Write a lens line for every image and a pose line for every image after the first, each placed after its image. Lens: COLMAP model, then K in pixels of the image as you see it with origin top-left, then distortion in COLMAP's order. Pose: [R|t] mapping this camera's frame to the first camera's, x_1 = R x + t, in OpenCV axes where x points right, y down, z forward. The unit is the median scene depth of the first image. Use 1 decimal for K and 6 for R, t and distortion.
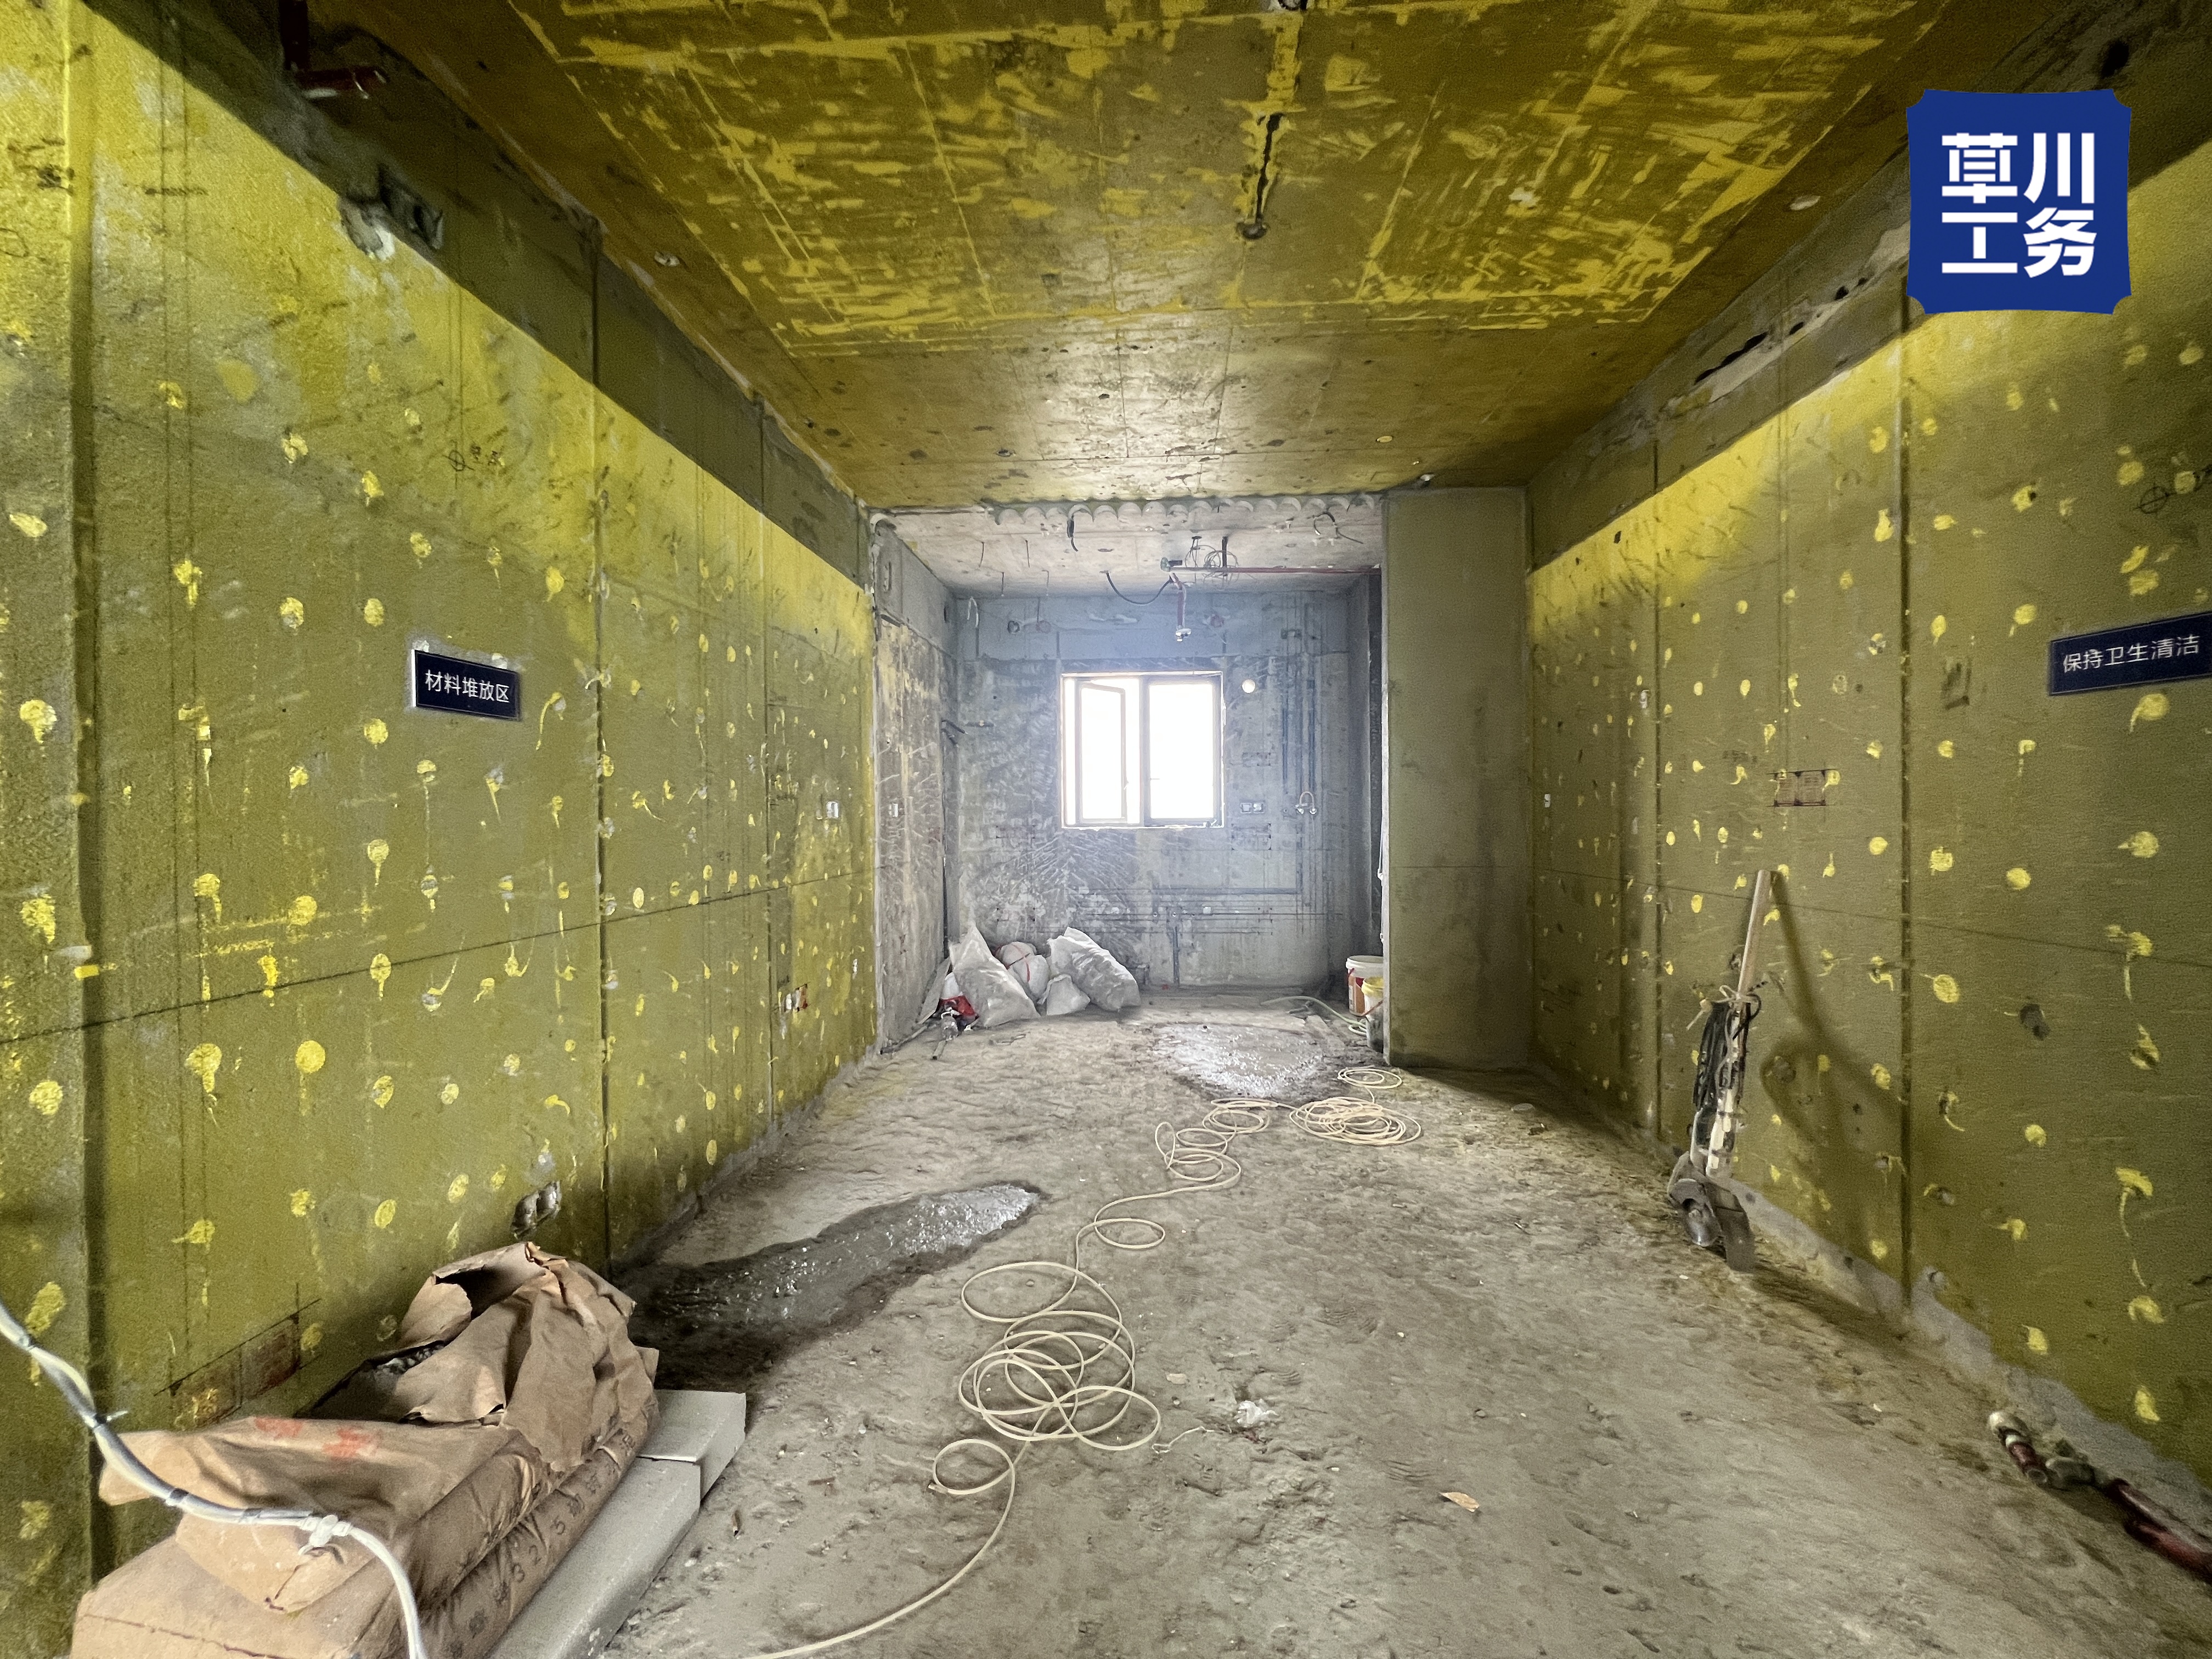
lens RADIAL K [[882.2, 0, 1099.9], [0, 882.2, 821.8], [0, 0, 1]] dist [-0.003882, 0.001272]
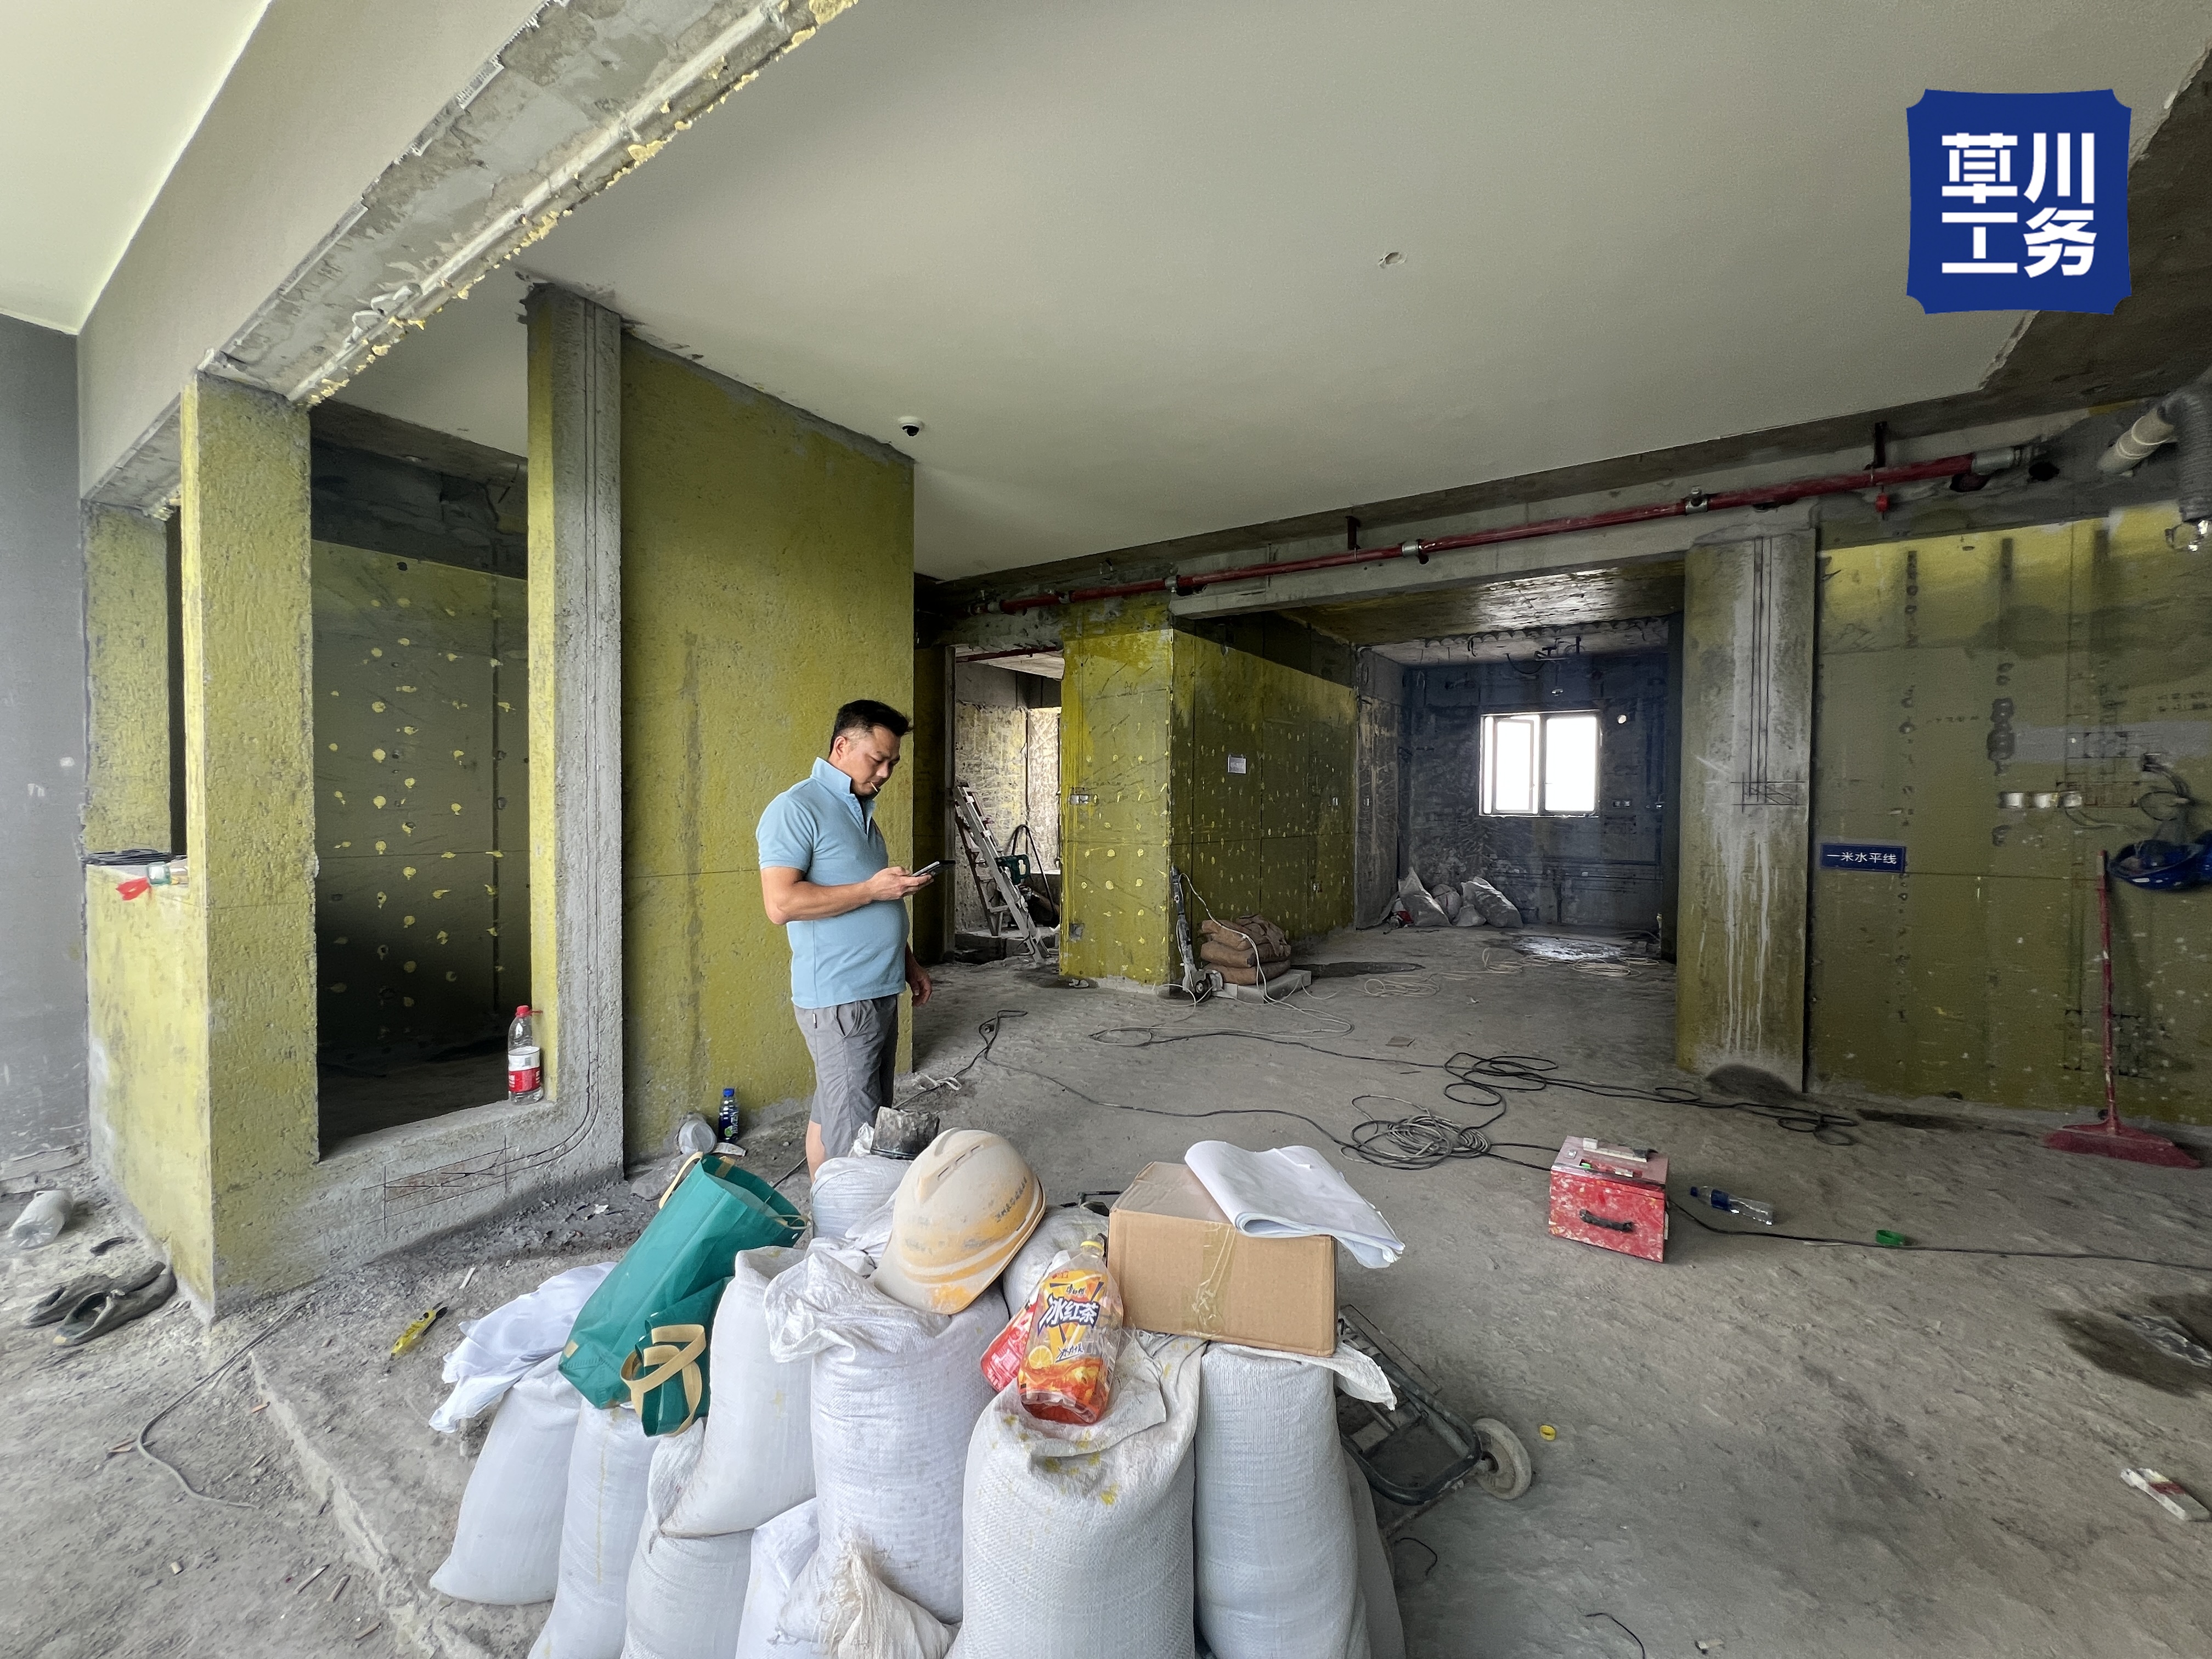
lens RADIAL K [[886.4, 0, 1103.2], [0, 886.4, 821.0], [0, 0, 1]] dist [-0.006303, 0.001946]
pose [[0.860784, 0.026874, -0.508261, 0.513307], [-0.021603, 0.999634, 0.016268, 0.018273], [0.508512, -0.003023, 0.861049, -1.916652]]
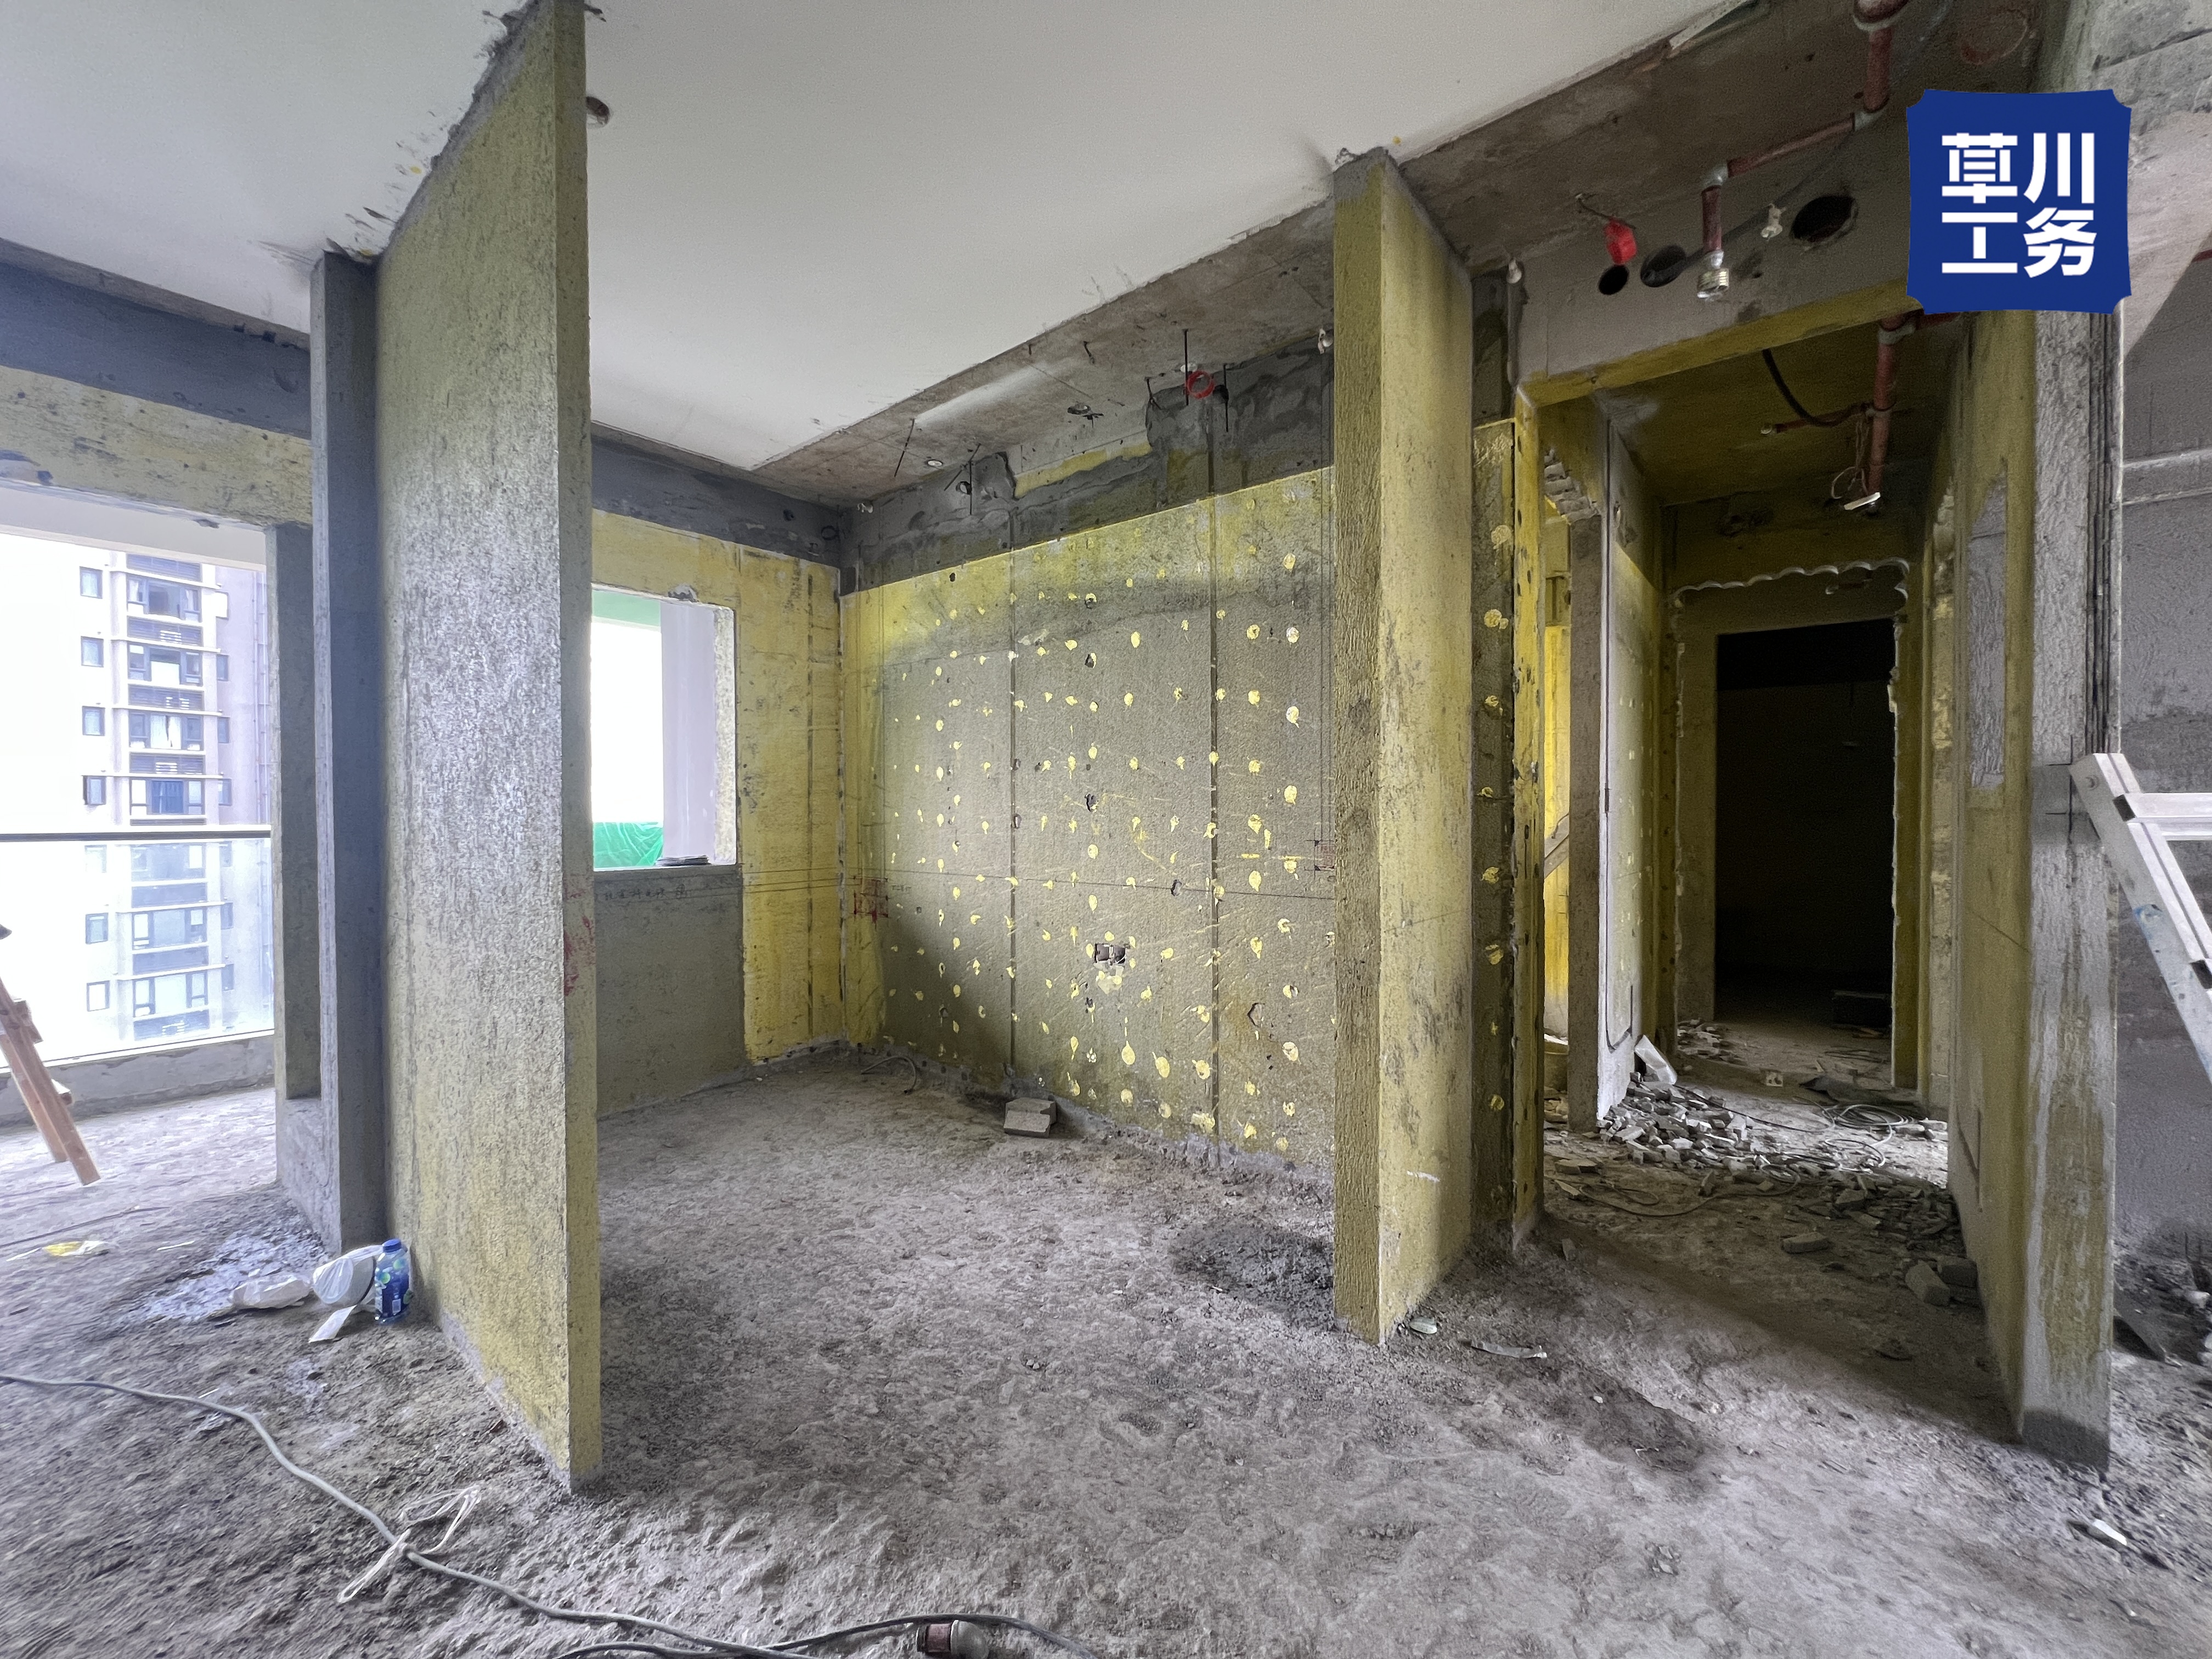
lens RADIAL K [[886.4, 0, 1103.7], [0, 886.4, 821.6], [0, 0, 1]] dist [-0.006303, 0.001946]
pose [[-0.583500, 0.021689, -0.811823, -0.418333], [0.000388, 0.999651, 0.026429, -0.003831], [0.812113, 0.015106, -0.583305, 0.255258]]
